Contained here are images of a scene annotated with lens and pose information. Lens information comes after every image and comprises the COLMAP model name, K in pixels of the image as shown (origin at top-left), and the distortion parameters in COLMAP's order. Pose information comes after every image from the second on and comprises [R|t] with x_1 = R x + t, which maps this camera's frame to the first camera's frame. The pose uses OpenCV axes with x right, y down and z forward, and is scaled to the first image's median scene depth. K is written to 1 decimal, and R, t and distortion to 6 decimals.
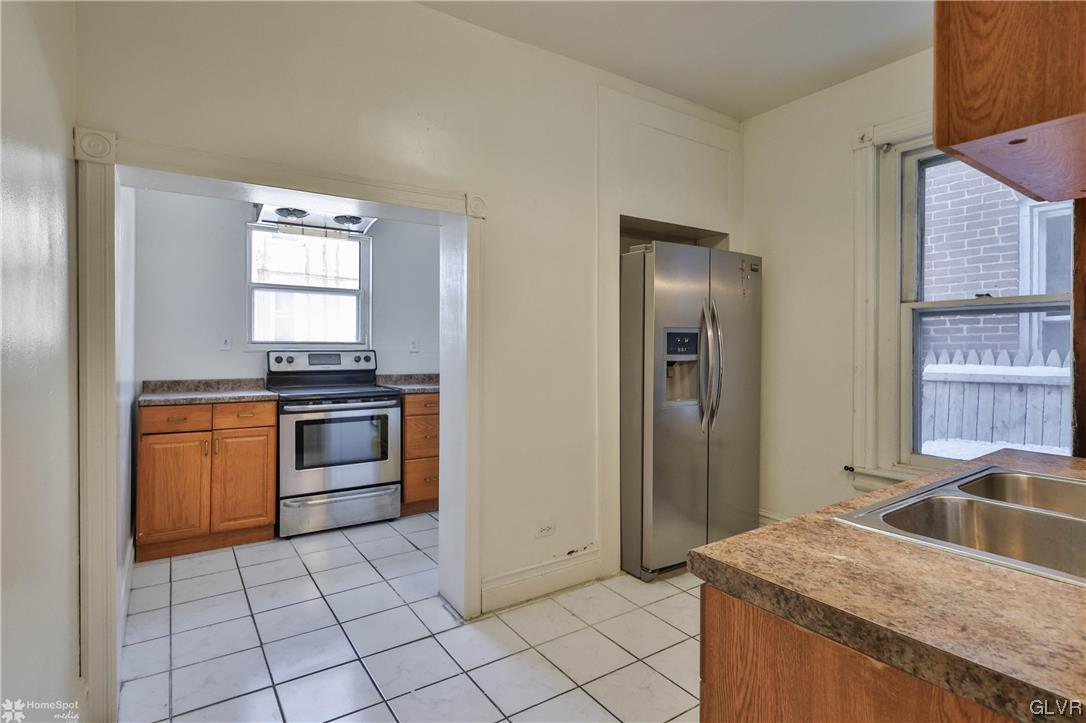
lens RADIAL K [[550.7, 0, 519.6], [0, 550.7, 344.5], [0, 0, 1]] dist [-0.000551, 0.000096]
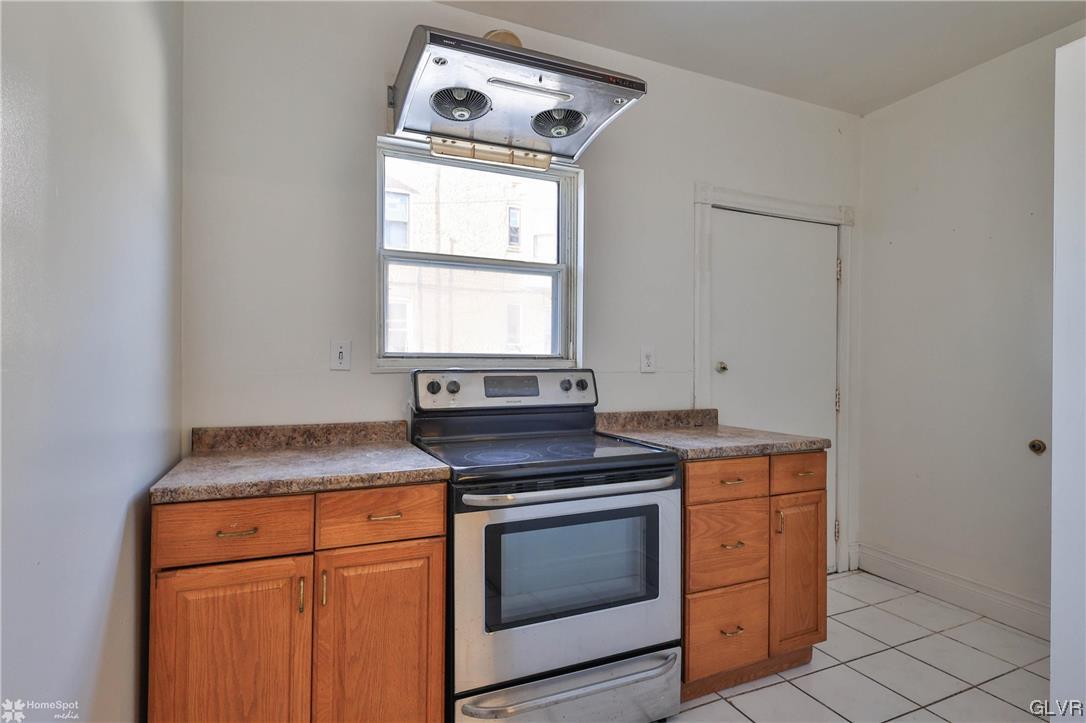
lens RADIAL K [[546.5, 0, 543.0], [0, 546.5, 361.5], [0, 0, 1]] dist [-0.001520, 0.000560]
pose [[0.991404, -0.000796, -0.130835, -0.271671], [0.001346, 0.999991, 0.004122, 0.000194], [0.130830, -0.004263, 0.991396, 0.503041]]
